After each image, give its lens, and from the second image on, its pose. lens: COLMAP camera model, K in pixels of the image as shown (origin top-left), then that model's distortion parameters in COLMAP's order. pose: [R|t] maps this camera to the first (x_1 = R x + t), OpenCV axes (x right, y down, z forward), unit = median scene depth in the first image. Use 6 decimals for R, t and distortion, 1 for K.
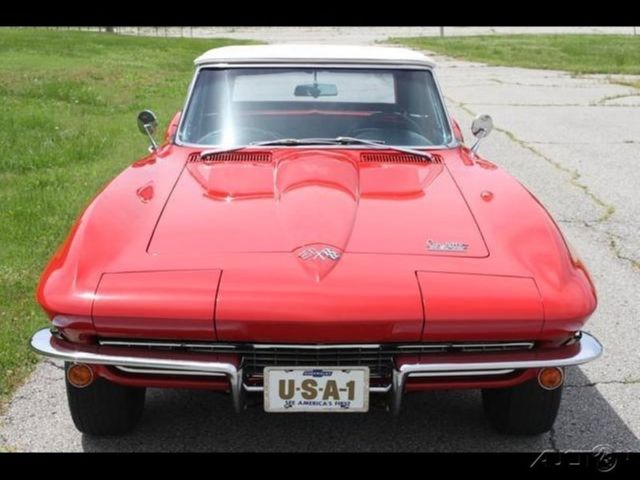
lens RADIAL K [[1085.0, 0, 319.2], [0, 1085.0, 241.1], [0, 0, 1]] dist [0.021672, 0.000000]
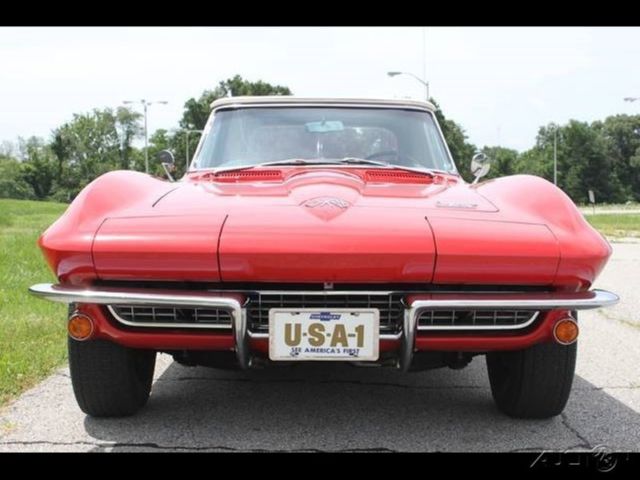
lens RADIAL K [[944.0, 0, 320.7], [0, 944.0, 237.0], [0, 0, 1]] dist [-0.041841, 0.000000]
pose [[0.999982, -0.000188, -0.005952, -0.000456], [-0.000778, 0.986792, -0.161991, 0.185767], [0.005904, 0.161993, 0.986774, 0.165856]]
